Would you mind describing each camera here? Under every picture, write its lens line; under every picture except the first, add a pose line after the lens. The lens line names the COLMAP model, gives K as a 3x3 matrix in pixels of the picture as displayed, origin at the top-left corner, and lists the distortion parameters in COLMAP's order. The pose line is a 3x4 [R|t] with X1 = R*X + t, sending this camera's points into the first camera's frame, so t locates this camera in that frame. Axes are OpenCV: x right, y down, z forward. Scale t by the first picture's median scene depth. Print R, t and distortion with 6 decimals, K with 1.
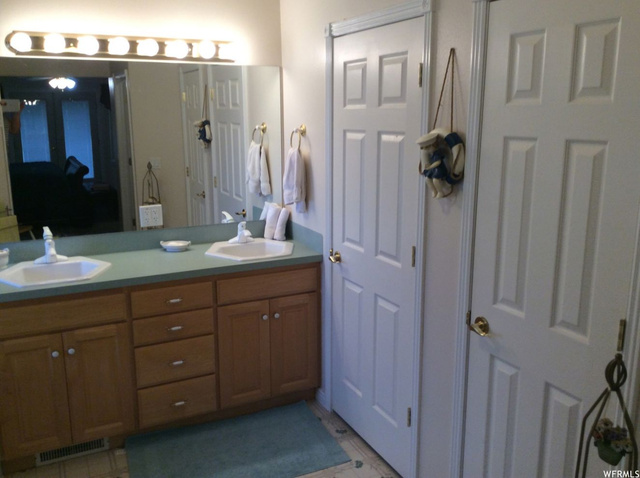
lens RADIAL K [[581.6, 0, 320.0], [0, 581.6, 239.0], [0, 0, 1]] dist [0.006591, -0.003579]
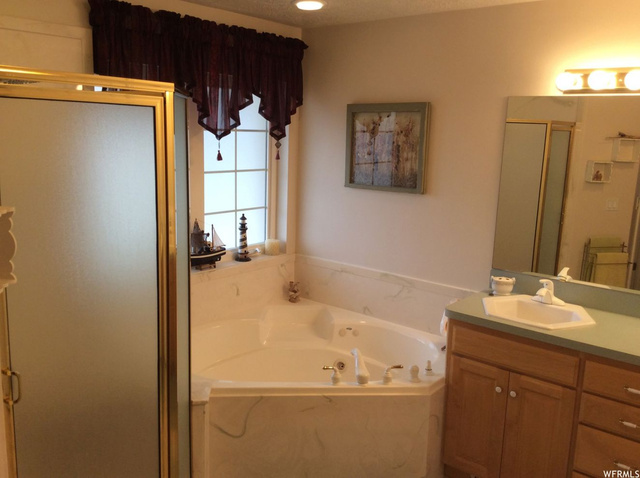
lens RADIAL K [[581.6, 0, 320.0], [0, 581.6, 239.0], [0, 0, 1]] dist [0.006591, -0.003579]
pose [[0.393706, 0.181396, -0.901161, 0.258721], [-0.226752, 0.969207, 0.096028, -0.073634], [0.890830, 0.166534, 0.422715, 0.240432]]
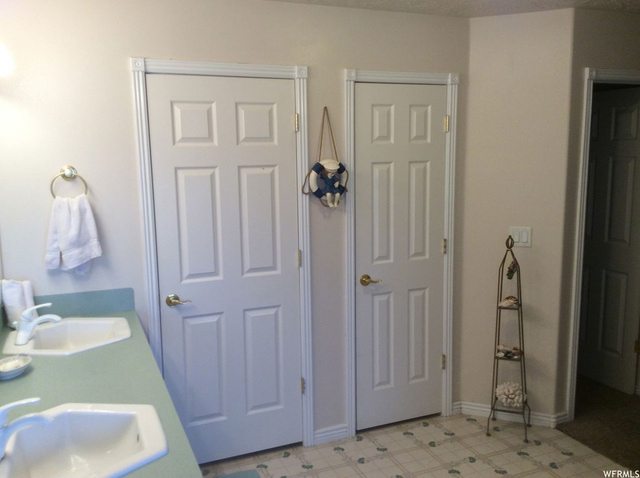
lens RADIAL K [[581.6, 0, 320.0], [0, 581.6, 239.0], [0, 0, 1]] dist [0.006591, -0.003579]
pose [[0.031642, -0.137852, 0.989947, -0.935146], [0.224133, 0.966198, 0.127381, -0.139616], [-0.974045, 0.217849, 0.061470, 0.714710]]
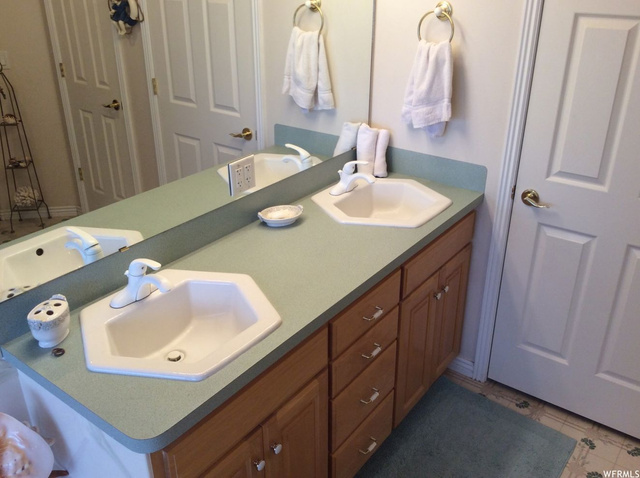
lens RADIAL K [[586.6, 0, 319.2], [0, 586.6, 249.1], [0, 0, 1]] dist [0.006346, -0.003819]
pose [[0.890610, -0.205521, 0.405679, -0.542265], [0.098615, 0.958109, 0.268892, -0.137219], [-0.443947, -0.199472, 0.873569, 0.480841]]
